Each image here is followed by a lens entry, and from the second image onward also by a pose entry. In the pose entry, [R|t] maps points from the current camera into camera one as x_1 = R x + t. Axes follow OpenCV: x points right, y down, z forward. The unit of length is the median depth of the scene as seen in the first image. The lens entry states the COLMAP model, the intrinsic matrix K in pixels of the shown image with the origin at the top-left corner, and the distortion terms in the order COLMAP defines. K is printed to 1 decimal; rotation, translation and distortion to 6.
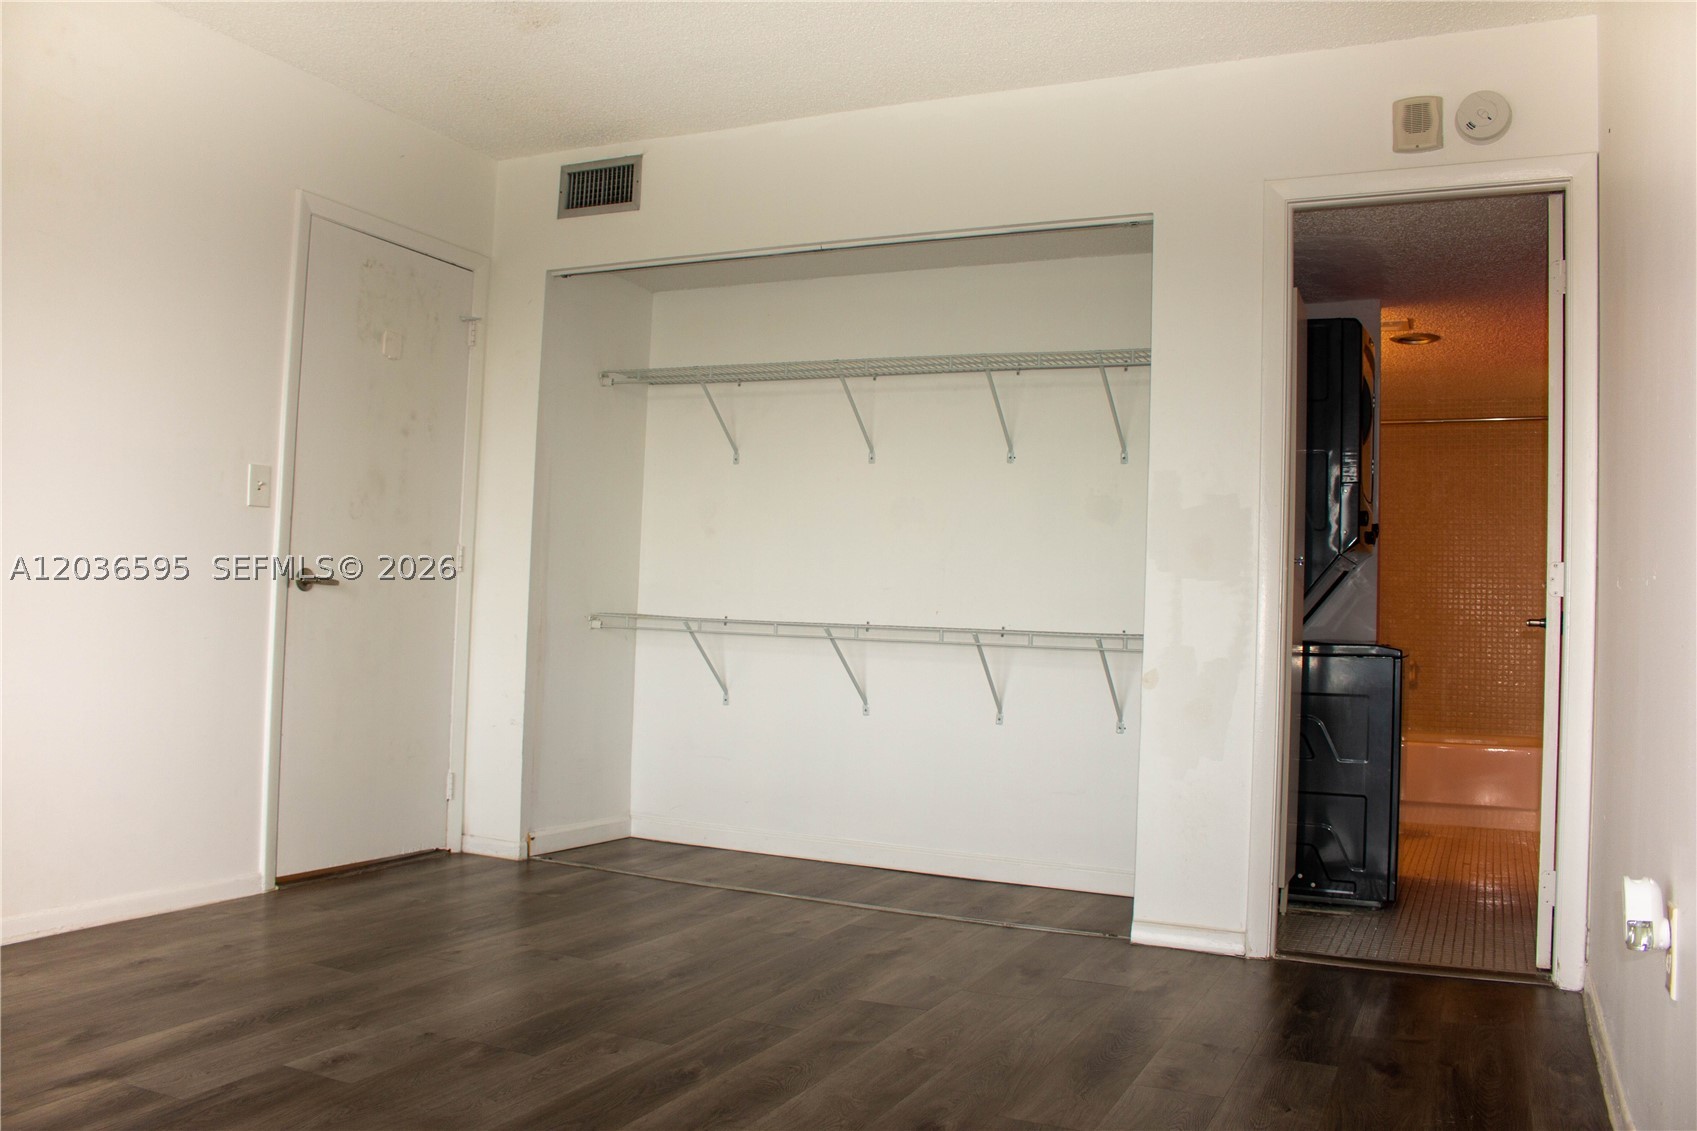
lens RADIAL K [[1393.5, 0, 785.7], [0, 1393.5, 558.8], [0, 0, 1]] dist [-0.152952, 0.120986]
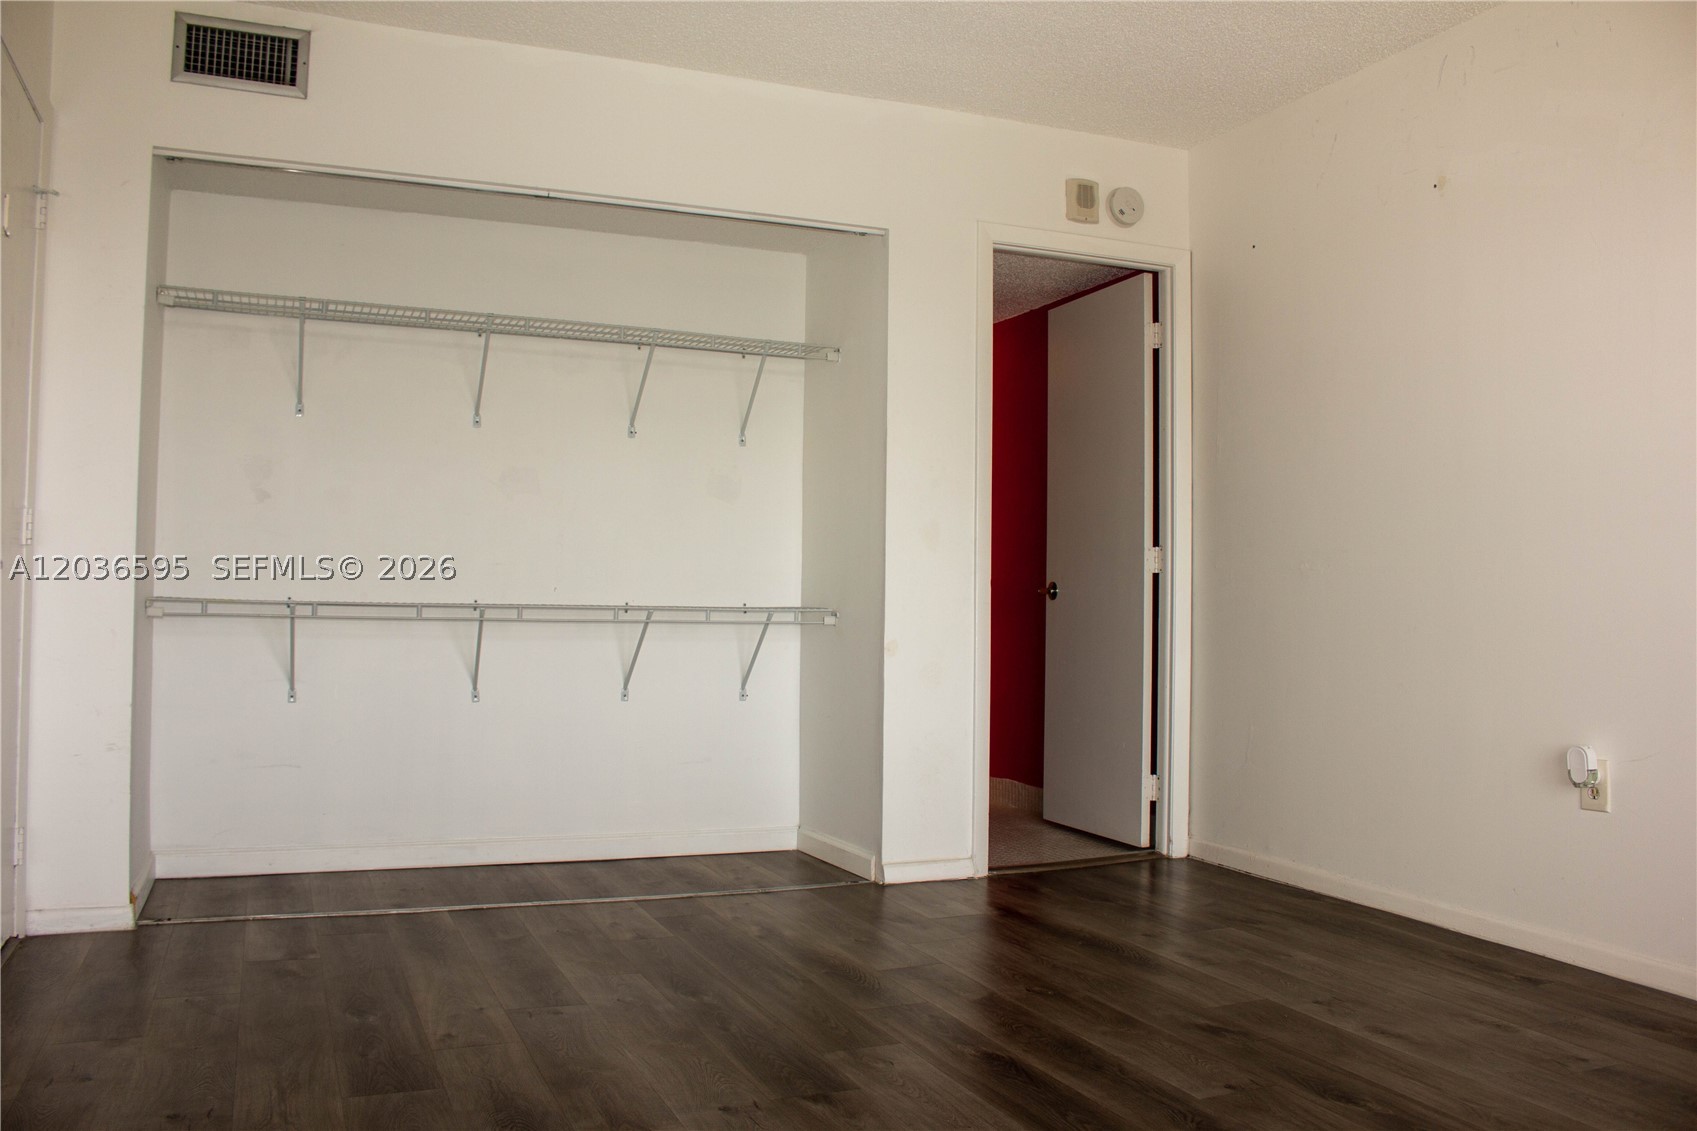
lens RADIAL K [[1393.5, 0, 845.7], [0, 1393.5, 565.9], [0, 0, 1]] dist [-0.152952, 0.120986]
pose [[0.654616, -0.008231, 0.755917, -0.532640], [-0.021617, 0.999328, 0.029602, -0.010716], [-0.755653, -0.035719, 0.653998, 0.250811]]
